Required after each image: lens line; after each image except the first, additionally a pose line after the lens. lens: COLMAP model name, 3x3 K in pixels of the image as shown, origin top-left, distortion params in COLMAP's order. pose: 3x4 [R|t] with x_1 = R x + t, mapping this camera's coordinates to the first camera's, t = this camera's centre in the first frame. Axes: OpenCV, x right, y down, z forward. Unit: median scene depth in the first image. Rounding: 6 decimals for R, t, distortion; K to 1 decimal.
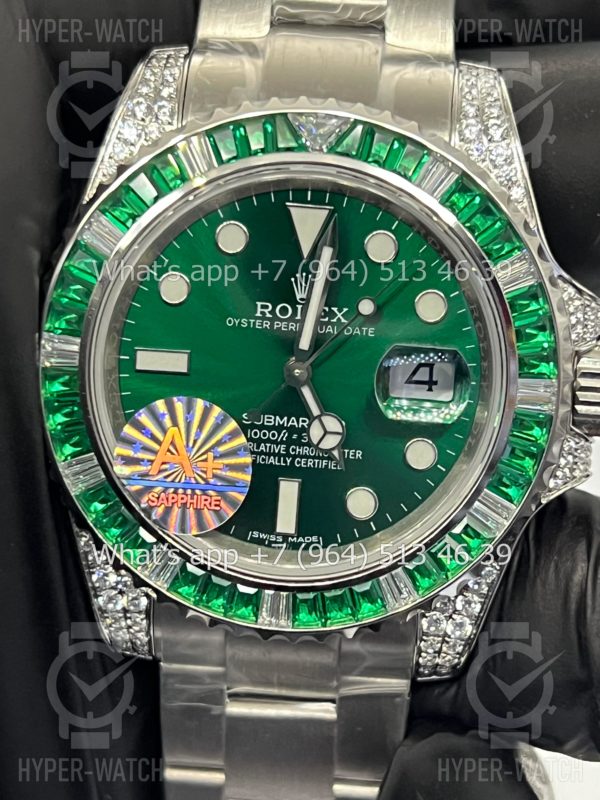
lens RADIAL K [[1867.1, 0, 299.9], [0, 1867.1, 397.6], [0, 0, 1]] dist [0.244342, 0.000000]
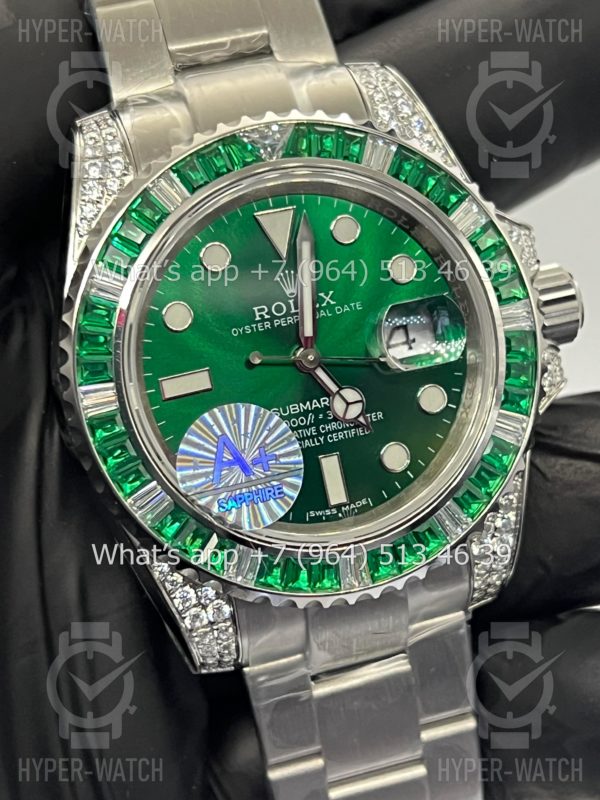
lens RADIAL K [[1867.1, 0, 295.3], [0, 1867.1, 396.6], [0, 0, 1]] dist [0.244342, 0.000000]
pose [[0.929037, -0.278020, 0.244120, -0.280259], [0.299071, 0.952752, -0.053101, 0.063346], [-0.217822, 0.122342, 0.968290, -0.055817]]
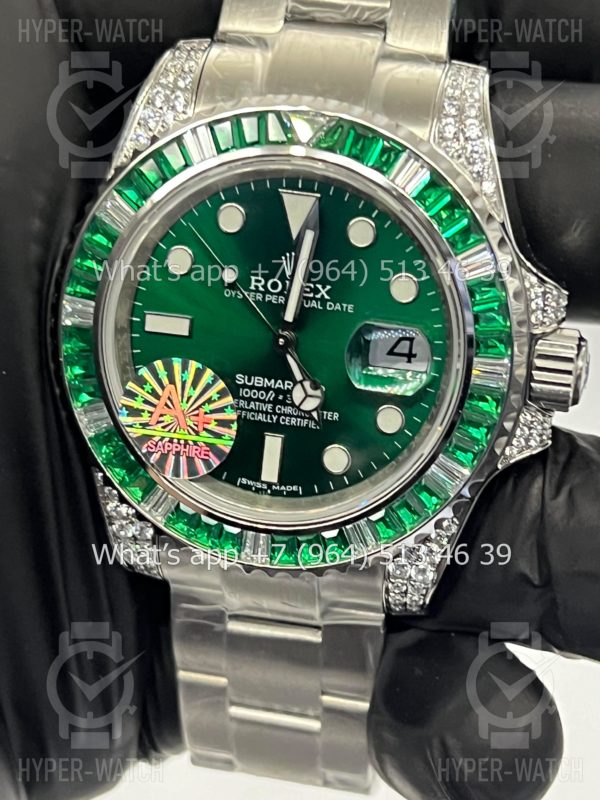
lens RADIAL K [[1867.1, 0, 306.7], [0, 1867.1, 404.8], [0, 0, 1]] dist [0.244342, 0.000000]
pose [[0.988765, 0.055321, -0.138864, 0.169704], [-0.044041, 0.995573, 0.083029, -0.068957], [0.142843, -0.075981, 0.986825, -0.109951]]
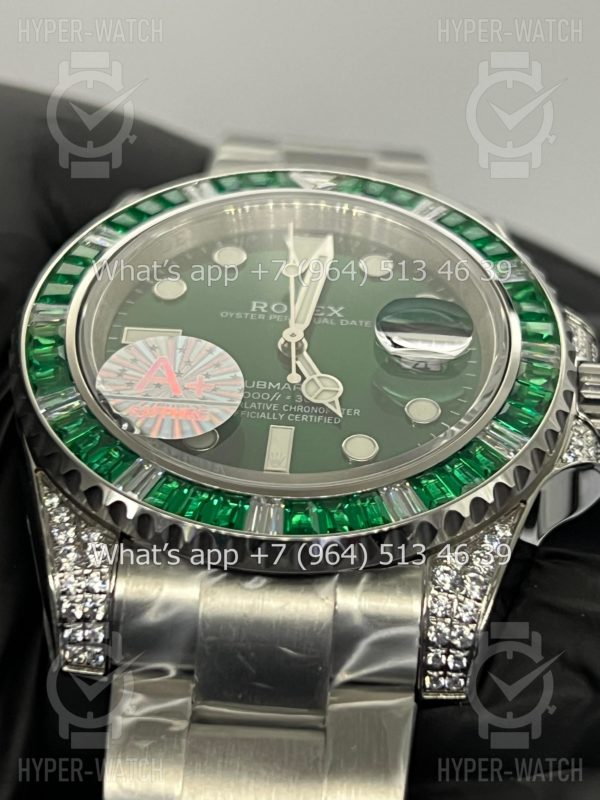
lens RADIAL K [[1867.1, 0, 297.2], [0, 1867.1, 401.2], [0, 0, 1]] dist [0.244342, 0.000000]
pose [[0.997605, 0.057625, 0.038258, -0.034090], [-0.008791, 0.654261, -0.756218, 0.732453], [-0.068608, 0.754070, 0.653200, 0.388378]]
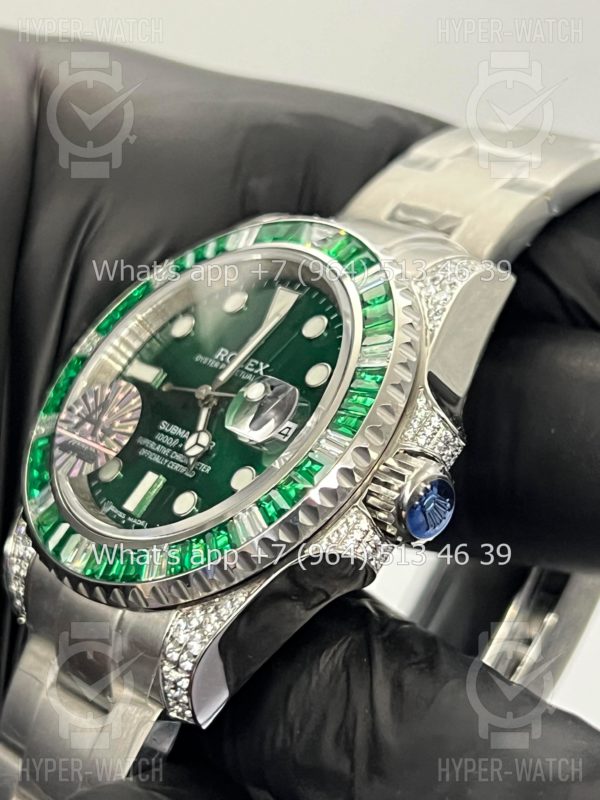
lens RADIAL K [[1867.1, 0, 302.9], [0, 1867.1, 406.1], [0, 0, 1]] dist [0.244342, 0.000000]
pose [[0.705394, 0.216161, -0.675051, 0.828491], [-0.554750, 0.761179, -0.335945, 0.349698], [0.441216, 0.611458, 0.656846, 0.257542]]
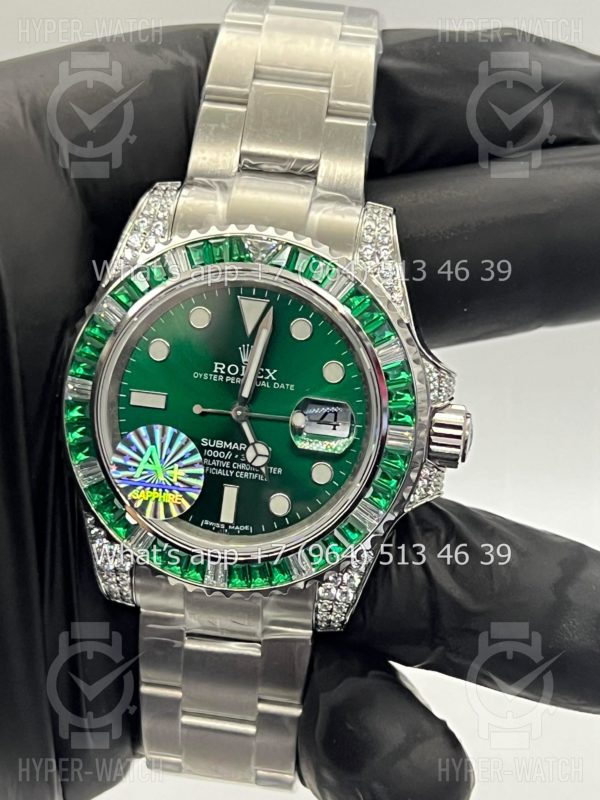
lens RADIAL K [[1867.1, 0, 300.0], [0, 1867.1, 401.8], [0, 0, 1]] dist [0.244342, 0.000000]
pose [[0.997454, 0.052855, -0.047865, 0.113720], [-0.052942, 0.998597, -0.000550, -0.023243], [0.047769, 0.003083, 0.998854, -0.446029]]
